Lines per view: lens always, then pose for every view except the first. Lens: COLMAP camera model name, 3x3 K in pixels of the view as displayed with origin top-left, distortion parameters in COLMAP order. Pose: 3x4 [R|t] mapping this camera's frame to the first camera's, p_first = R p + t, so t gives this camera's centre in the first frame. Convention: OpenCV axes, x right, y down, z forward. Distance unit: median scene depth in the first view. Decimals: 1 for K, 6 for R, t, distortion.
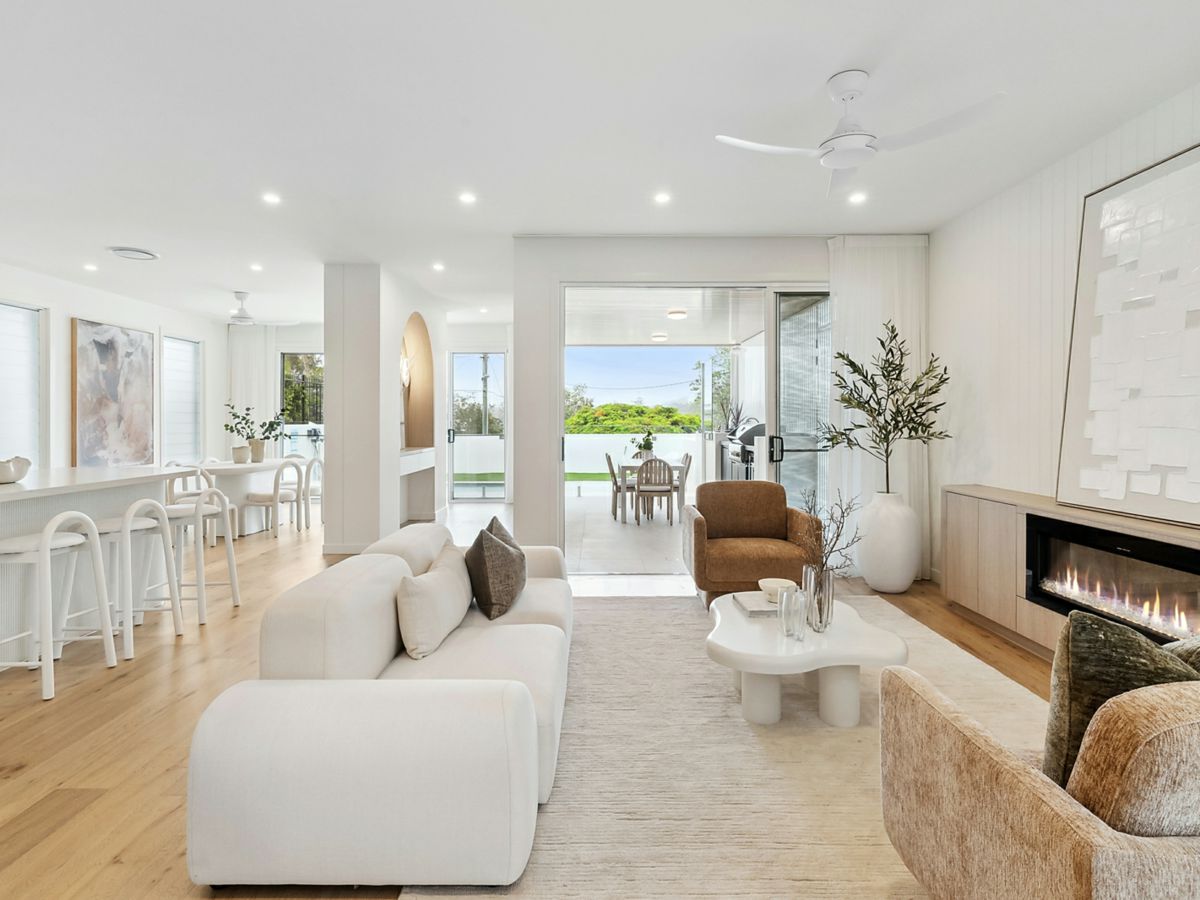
lens RADIAL K [[669.5, 0, 599.8], [0, 669.5, 425.0], [0, 0, 1]] dist [-0.003454, -0.001166]
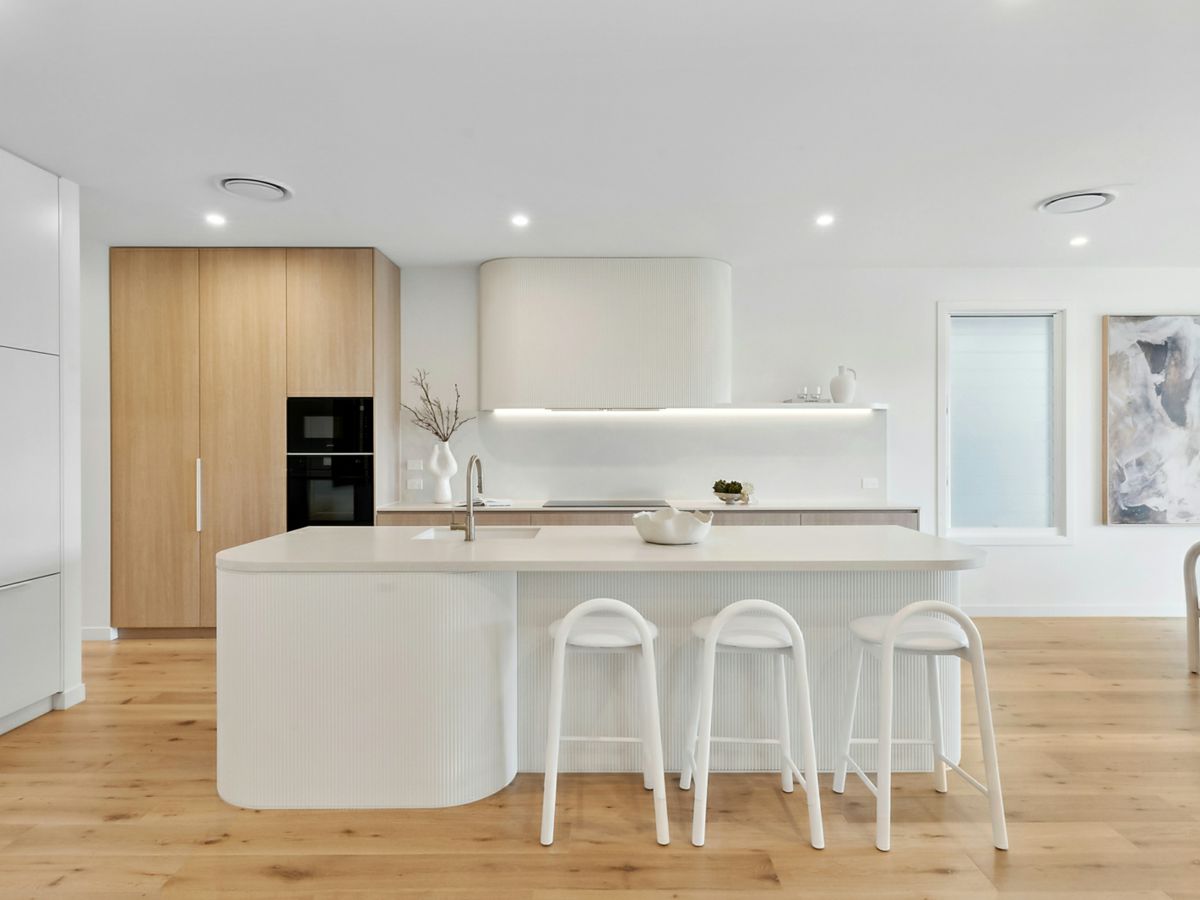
lens RADIAL K [[709.2, 0, 606.7], [0, 709.2, 443.5], [0, 0, 1]] dist [0.002357, 0.000501]
pose [[0.001022, 0.000961, -0.999999, -0.008137], [-0.001865, 0.999998, 0.000960, -0.017774], [0.999998, 0.001864, 0.001023, 0.413974]]
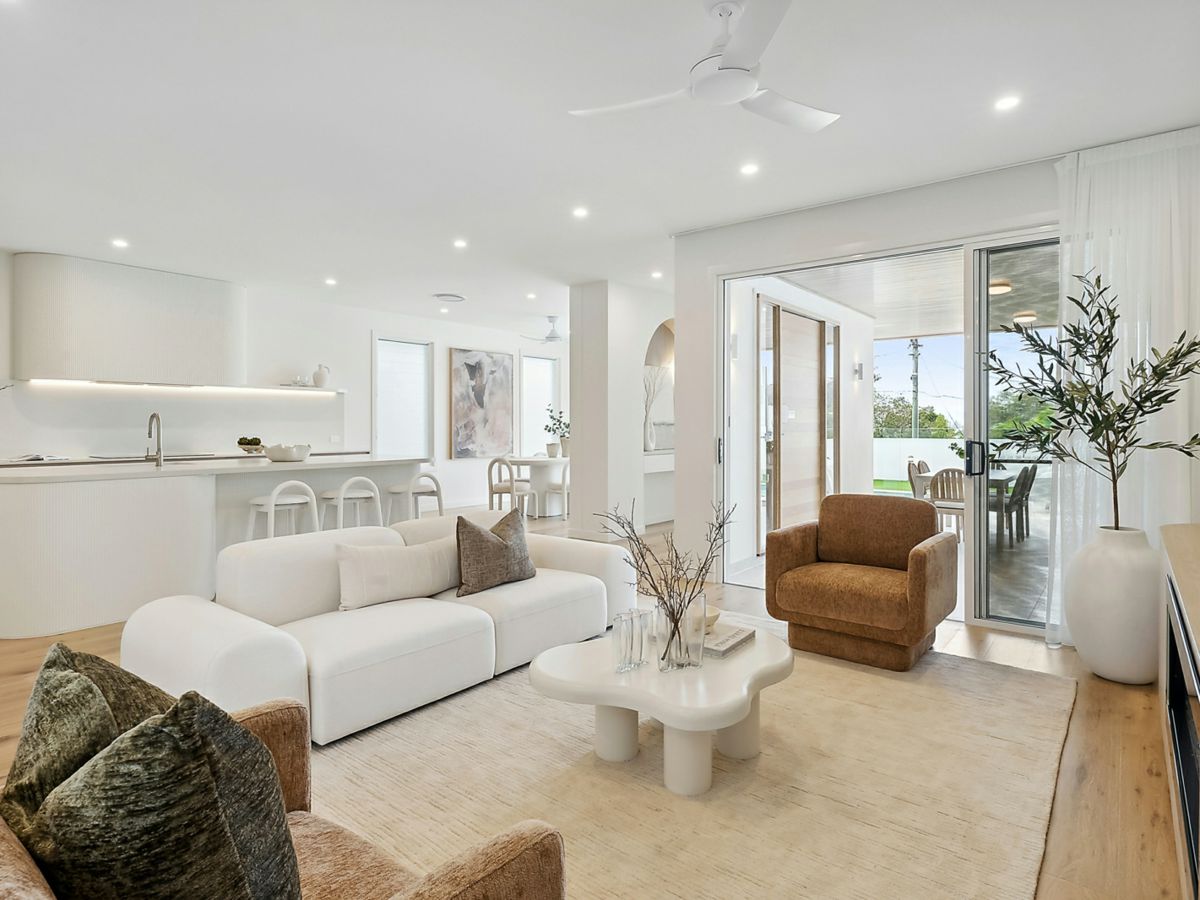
lens RADIAL K [[667.7, 0, 596.5], [0, 667.7, 434.0], [0, 0, 1]] dist [-0.000093, 0.001006]
pose [[0.779132, 0.009885, -0.626782, 0.283494], [-0.004310, 0.999936, 0.010413, 0.001779], [0.626845, -0.005411, 0.779125, 0.105601]]
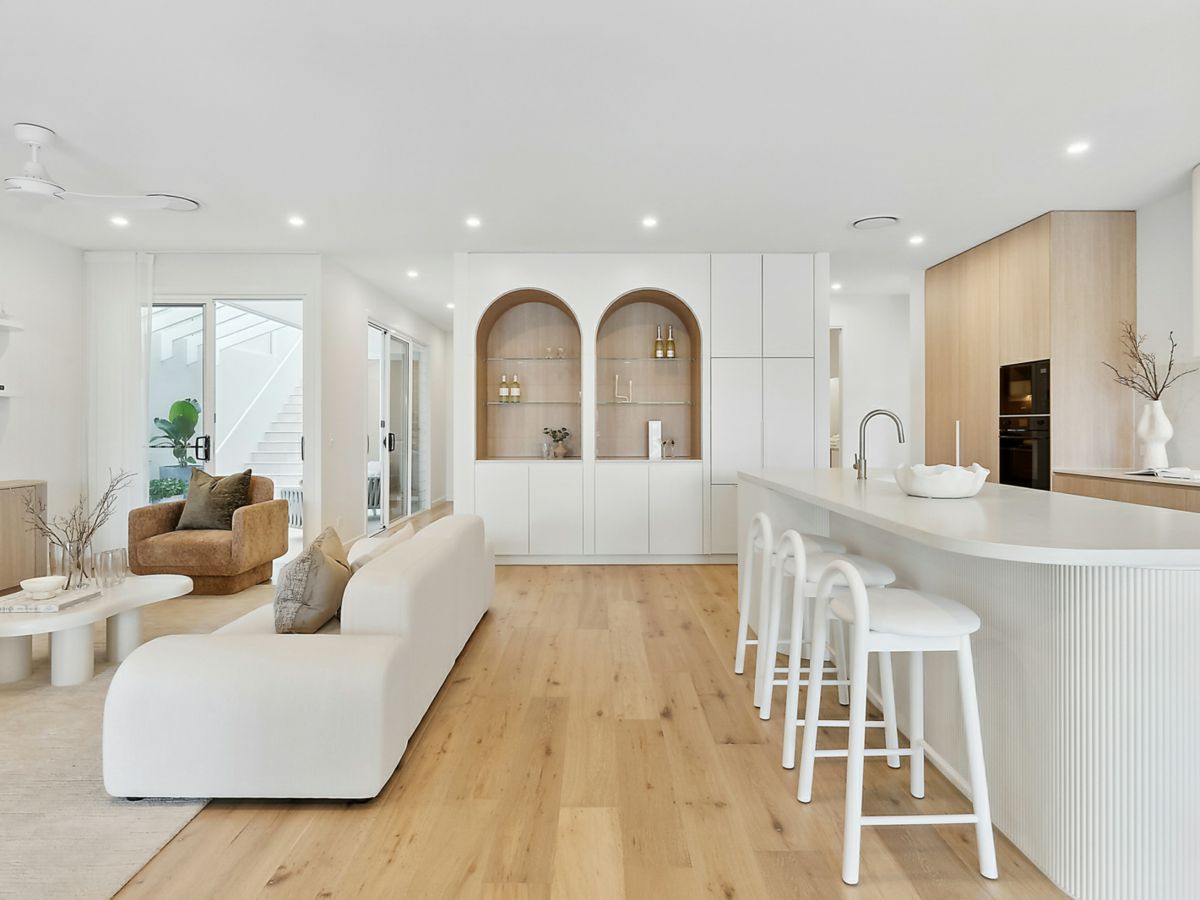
lens RADIAL K [[709.2, 0, 606.7], [0, 709.2, 443.5], [0, 0, 1]] dist [0.002357, 0.000501]
pose [[-0.999995, 0.000900, 0.002900, -0.237141], [0.000981, 0.999604, 0.028112, -0.000740], [-0.002873, 0.028115, -0.999601, 0.836697]]
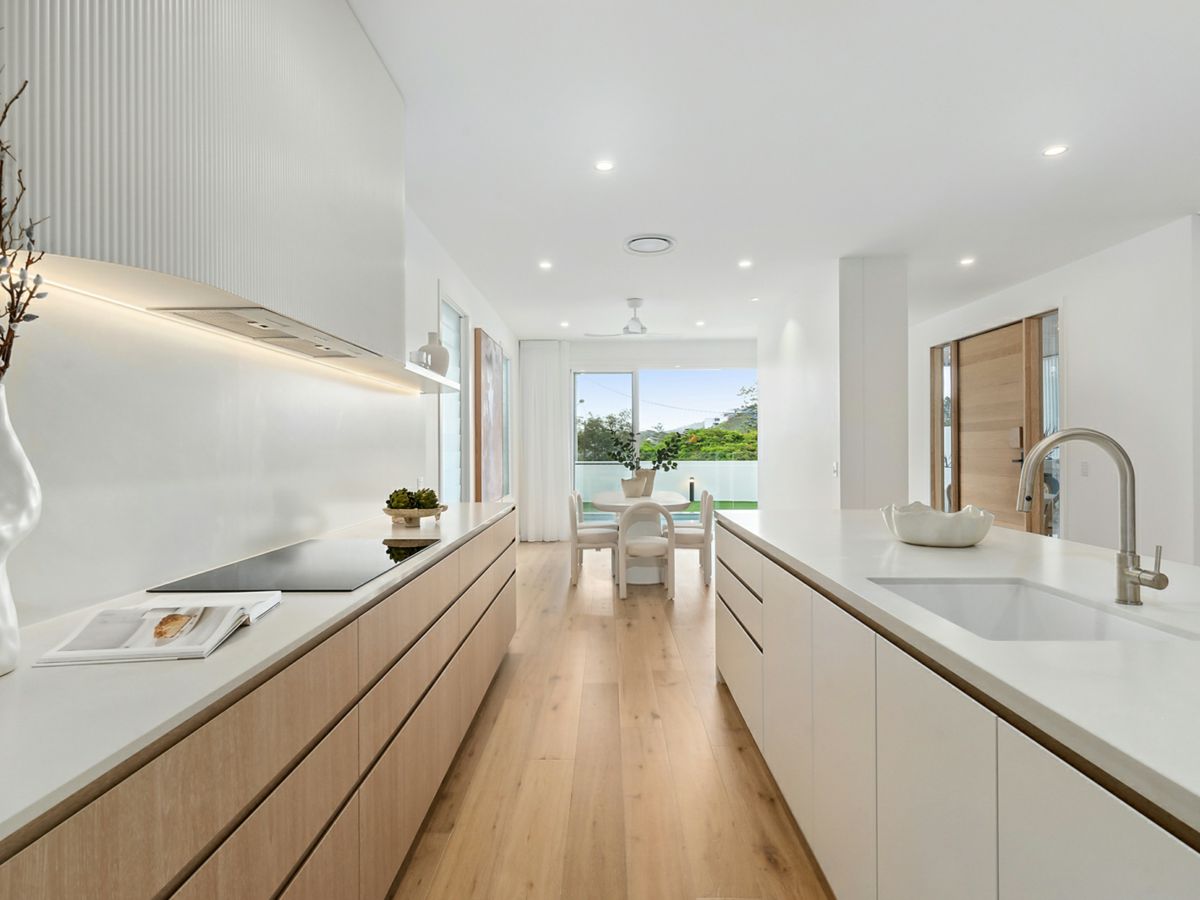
lens RADIAL K [[667.7, 0, 596.5], [0, 667.7, 434.0], [0, 0, 1]] dist [-0.000093, 0.001006]
pose [[0.999768, 0.000204, -0.021555, -0.563519], [-0.000740, 0.999691, -0.024847, -0.002662], [0.021543, 0.024857, 0.999459, 0.140657]]
